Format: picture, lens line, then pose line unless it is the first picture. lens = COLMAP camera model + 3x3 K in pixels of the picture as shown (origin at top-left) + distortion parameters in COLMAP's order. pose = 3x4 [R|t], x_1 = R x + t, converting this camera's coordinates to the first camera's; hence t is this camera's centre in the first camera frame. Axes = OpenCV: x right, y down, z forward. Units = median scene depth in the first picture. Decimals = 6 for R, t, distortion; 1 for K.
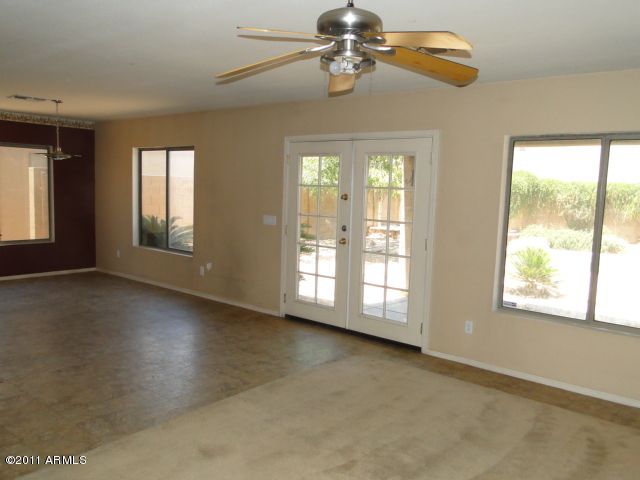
lens RADIAL K [[525.6, 0, 321.9], [0, 525.6, 240.6], [0, 0, 1]] dist [0.014128, -0.029523]
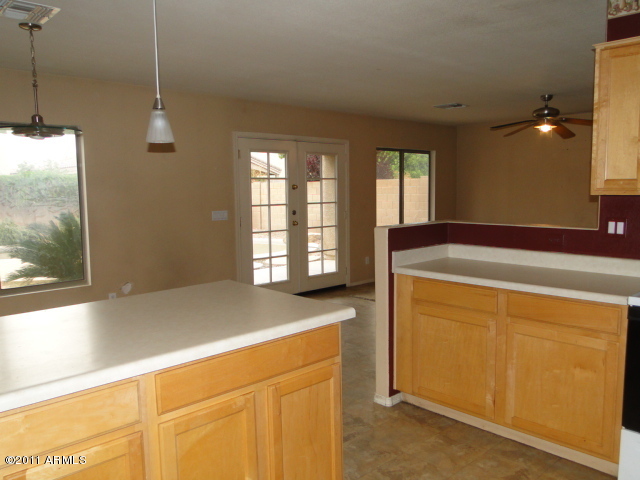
lens RADIAL K [[525.6, 0, 323.3], [0, 525.6, 240.8], [0, 0, 1]] dist [0.014128, -0.029523]
pose [[0.110927, -0.144879, 0.983212, -1.433953], [0.103922, 0.985585, 0.133504, -0.141518], [-0.988380, 0.087368, 0.124384, 0.964105]]
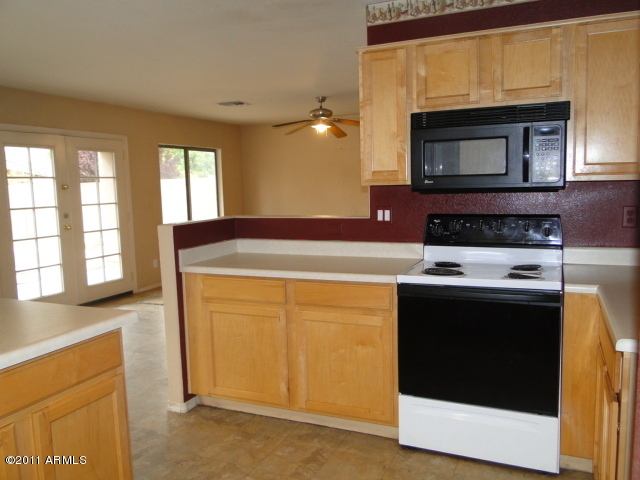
lens RADIAL K [[525.6, 0, 322.4], [0, 525.6, 241.3], [0, 0, 1]] dist [0.014128, -0.029523]
pose [[-0.276698, -0.139247, 0.950815, -1.418002], [0.101127, 0.979732, 0.172911, -0.130490], [-0.955621, 0.143997, -0.257009, 0.956412]]
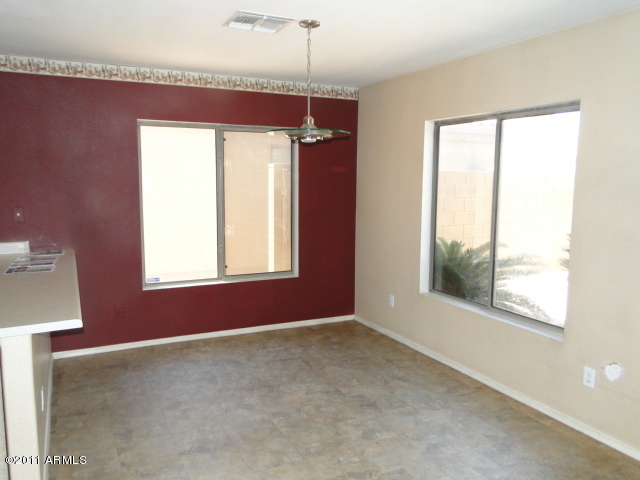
lens RADIAL K [[525.6, 0, 320.3], [0, 525.6, 238.7], [0, 0, 1]] dist [0.014128, -0.029523]
pose [[0.910161, 0.024254, -0.413543, -0.218039], [-0.021191, 0.999704, 0.011992, -0.052593], [0.413711, -0.002151, 0.910406, 0.425093]]
